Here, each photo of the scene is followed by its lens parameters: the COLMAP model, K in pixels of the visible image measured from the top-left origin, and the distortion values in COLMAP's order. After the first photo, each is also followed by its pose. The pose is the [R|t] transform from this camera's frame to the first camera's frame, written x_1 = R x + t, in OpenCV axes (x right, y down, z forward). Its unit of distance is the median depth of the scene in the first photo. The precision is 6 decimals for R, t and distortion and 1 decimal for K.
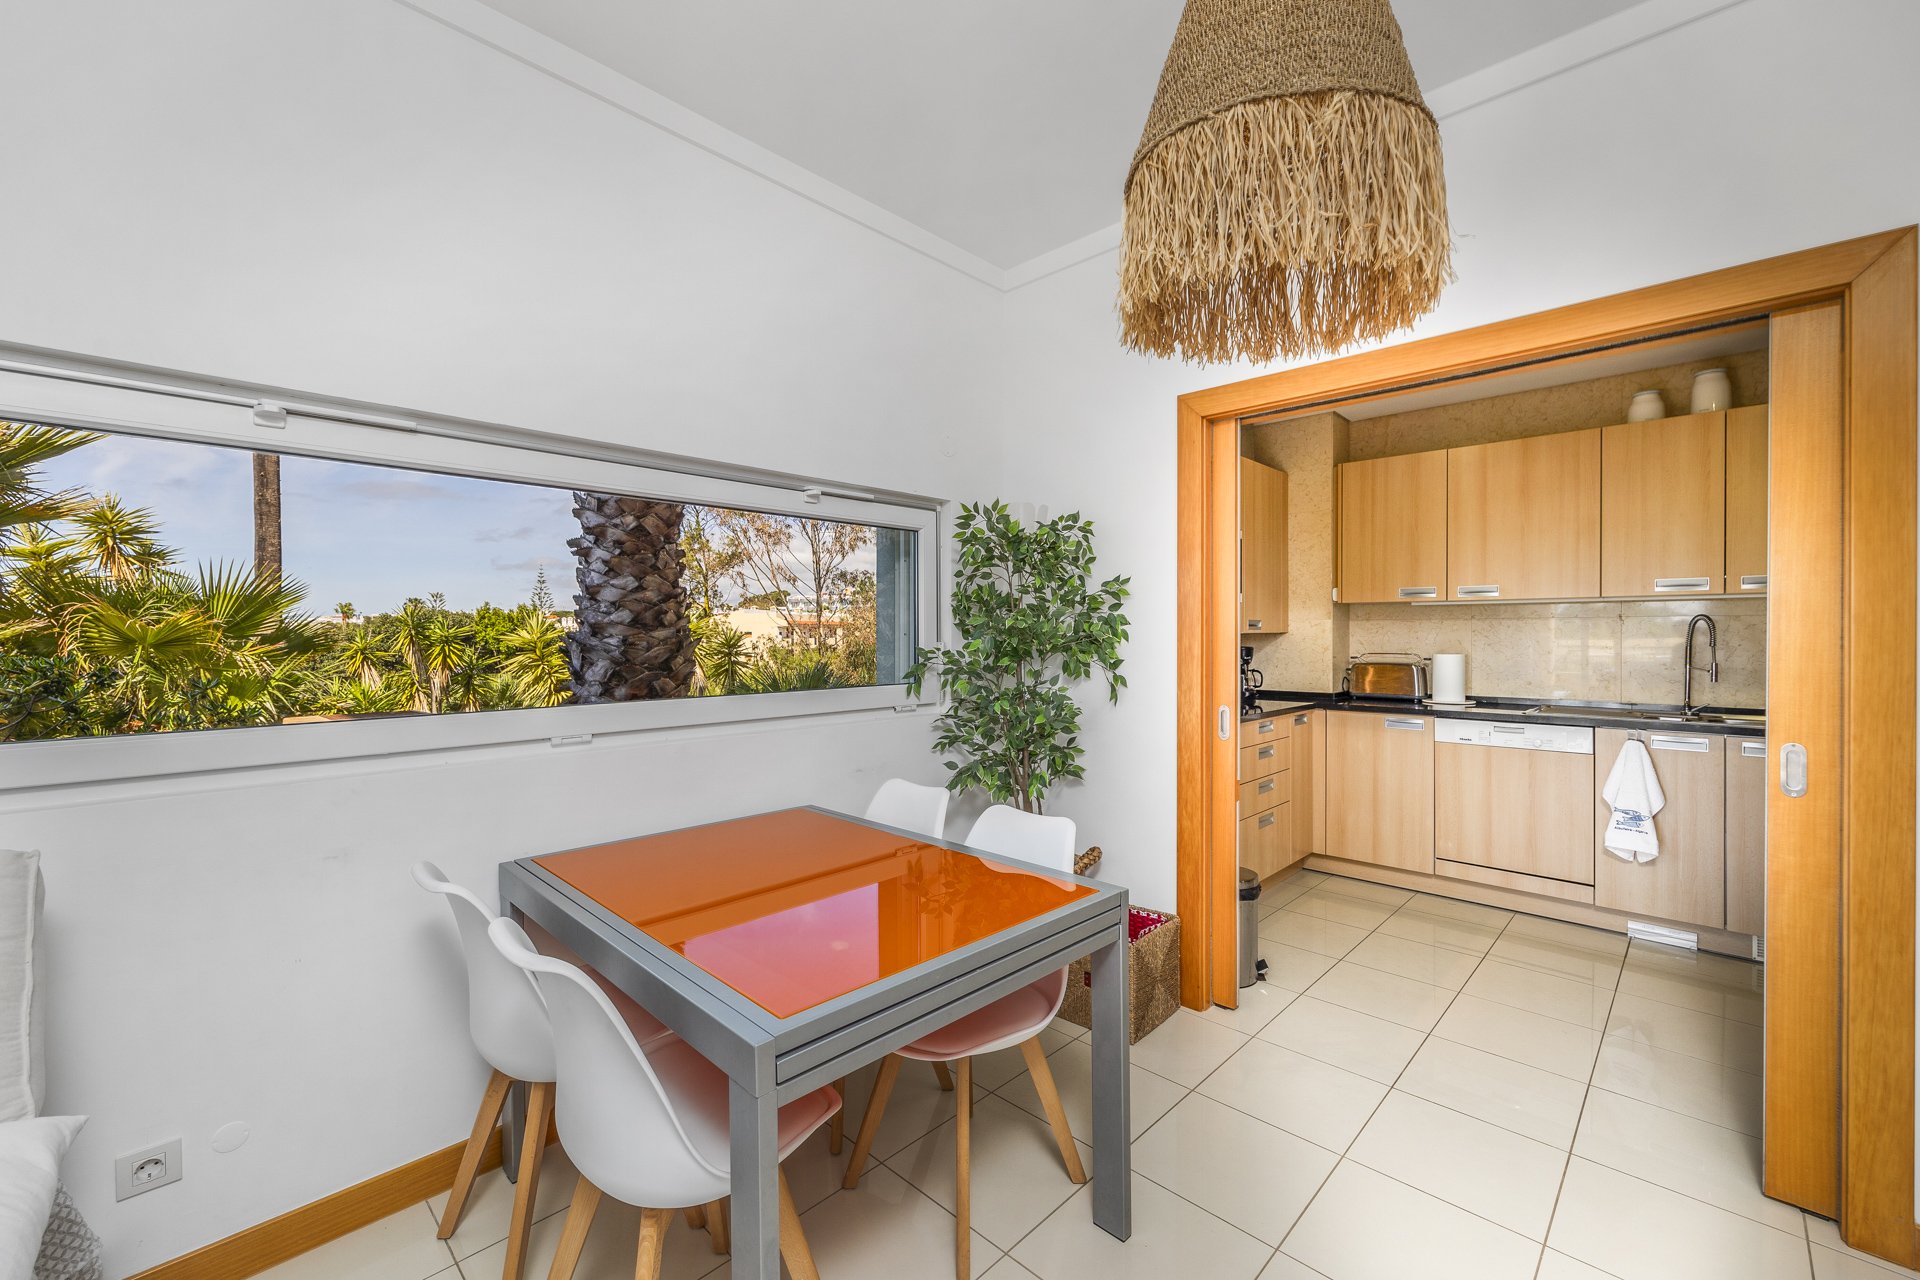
lens RADIAL K [[783.6, 0, 960.0], [0, 783.6, 640.0], [0, 0, 1]] dist [-0.000853, -0.000179]
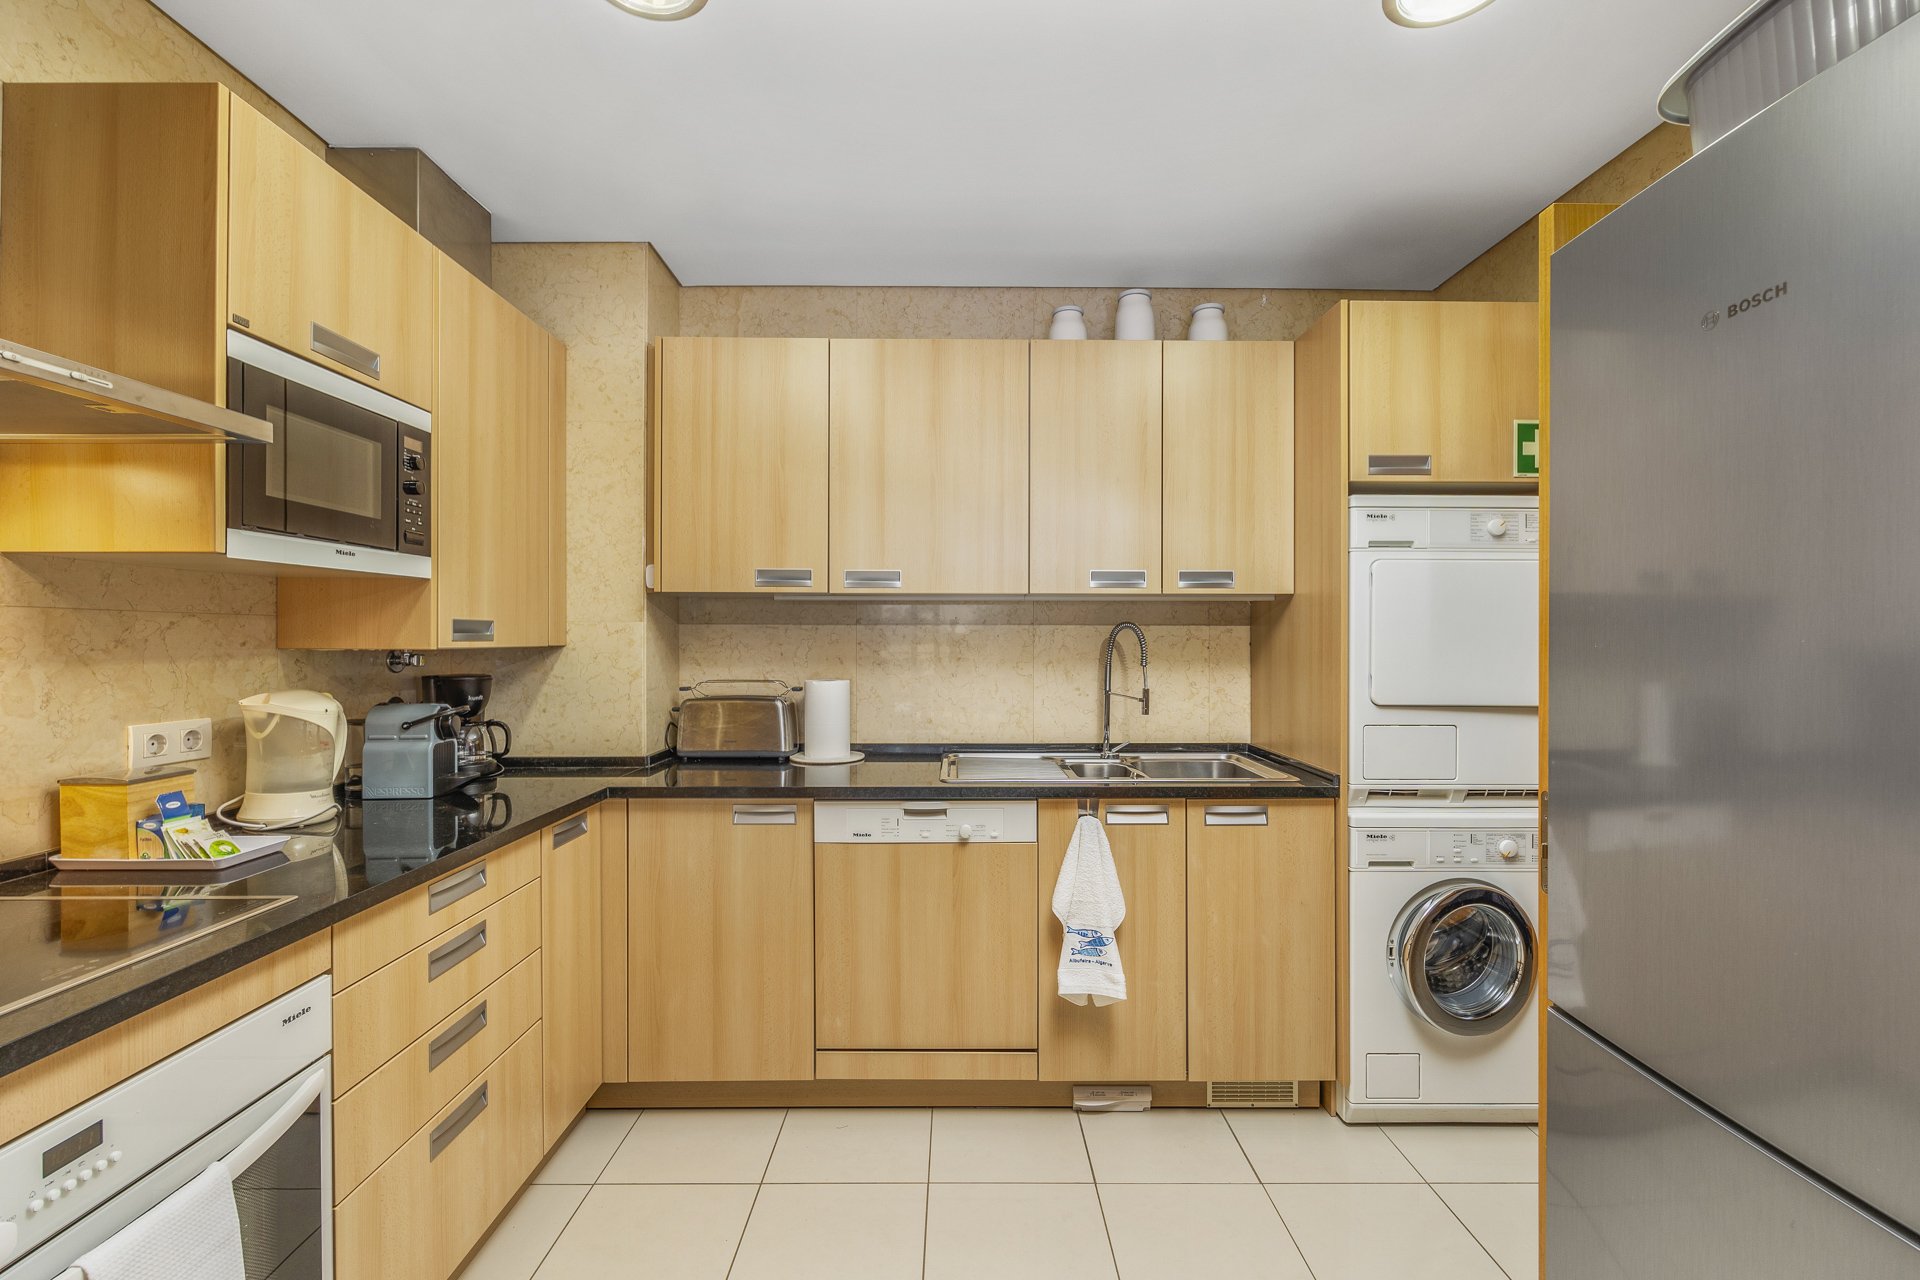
lens RADIAL K [[786.3, 0, 970.9], [0, 786.3, 629.1], [0, 0, 1]] dist [-0.003286, -0.000591]
pose [[0.709368, 0.004007, 0.704827, 0.285199], [0.004889, 0.999932, -0.010605, -0.016156], [-0.704822, 0.010969, 0.709300, 0.515068]]
